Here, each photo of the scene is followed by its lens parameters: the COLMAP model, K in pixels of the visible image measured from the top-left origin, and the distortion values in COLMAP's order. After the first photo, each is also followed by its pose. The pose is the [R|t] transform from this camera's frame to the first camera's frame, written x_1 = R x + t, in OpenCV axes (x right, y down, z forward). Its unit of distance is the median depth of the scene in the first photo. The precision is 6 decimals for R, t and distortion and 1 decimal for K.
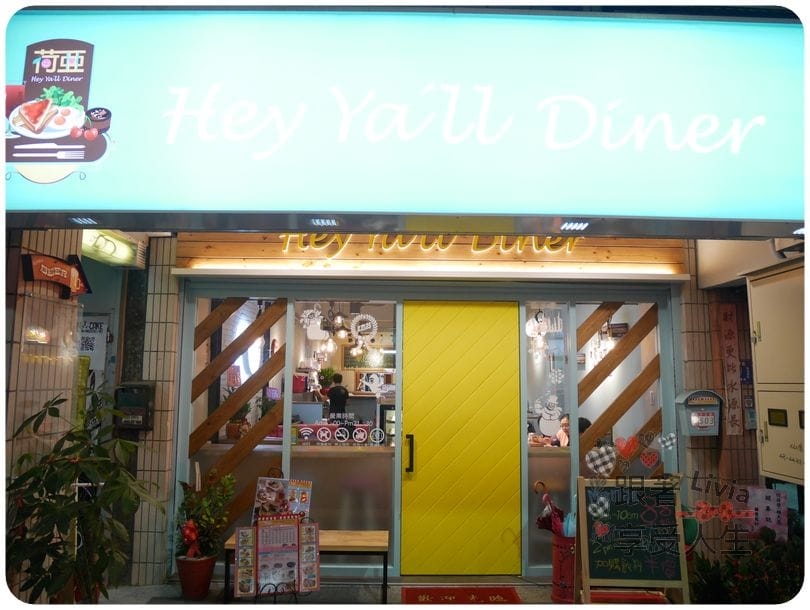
lens RADIAL K [[570.8, 0, 405.0], [0, 570.8, 305.0], [0, 0, 1]] dist [-0.032053, 0.000873]
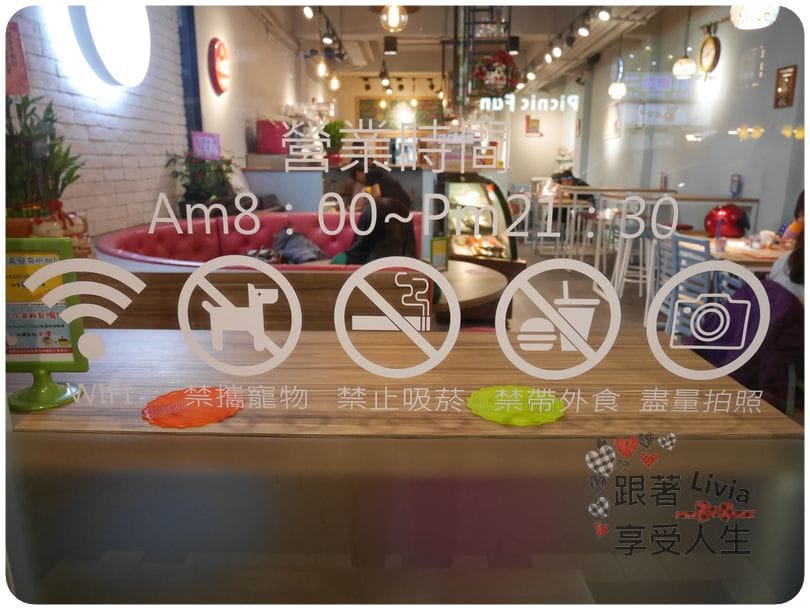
lens RADIAL K [[605.6, 0, 405.0], [0, 605.6, 305.0], [0, 0, 1]] dist [-0.002519, -0.000830]
pose [[0.999378, -0.003031, -0.035137, -0.056352], [0.015273, 0.935226, 0.353722, 0.097931], [0.031788, -0.354038, 0.934691, 0.476686]]
